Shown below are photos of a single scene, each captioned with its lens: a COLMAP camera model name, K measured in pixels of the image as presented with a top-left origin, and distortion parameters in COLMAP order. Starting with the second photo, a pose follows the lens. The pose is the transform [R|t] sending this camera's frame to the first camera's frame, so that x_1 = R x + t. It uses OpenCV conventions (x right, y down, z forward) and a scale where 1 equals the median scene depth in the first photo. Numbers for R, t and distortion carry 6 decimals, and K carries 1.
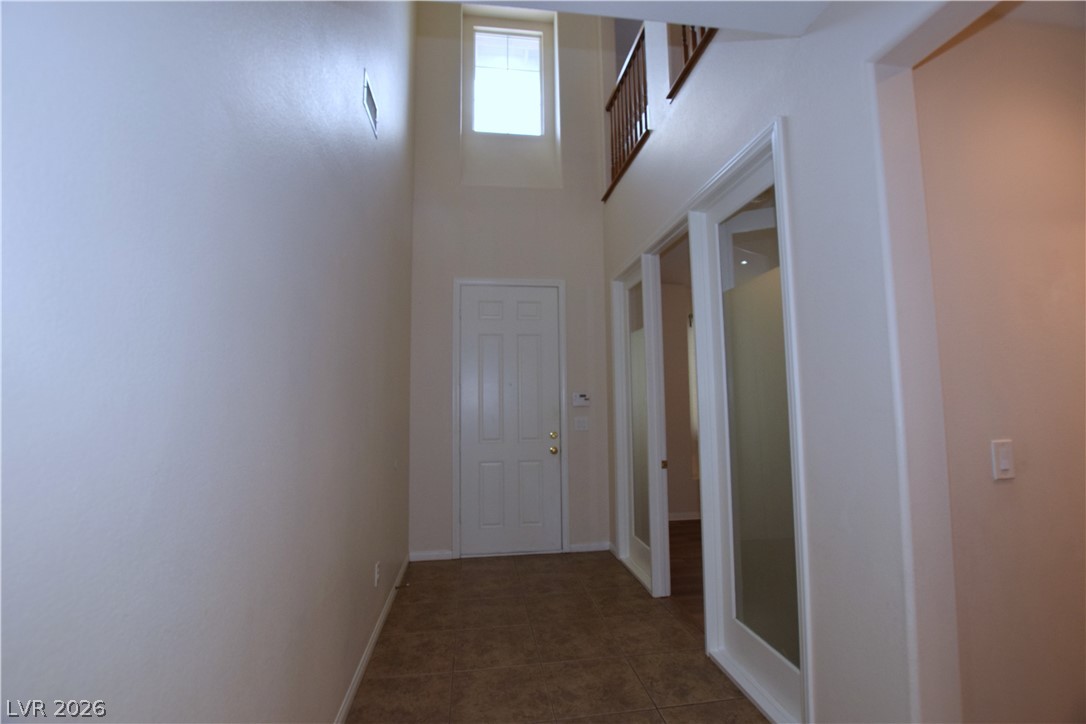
lens RADIAL K [[481.1, 0, 541.5], [0, 481.1, 358.7], [0, 0, 1]] dist [-0.030546, 0.001101]
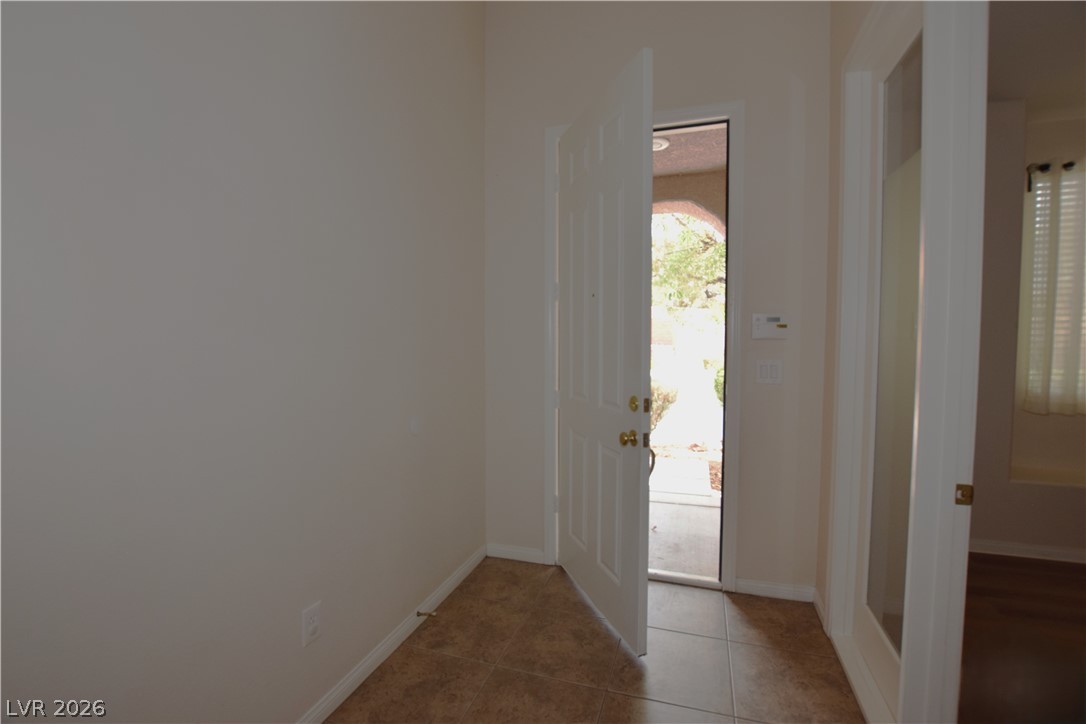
lens RADIAL K [[481.1, 0, 541.5], [0, 481.1, 358.7], [0, 0, 1]] dist [-0.030546, 0.001101]
pose [[0.898654, 0.033560, -0.437373, 0.095929], [0.027105, 0.990916, 0.131725, 0.047898], [0.437820, -0.130230, 0.889581, 0.452870]]
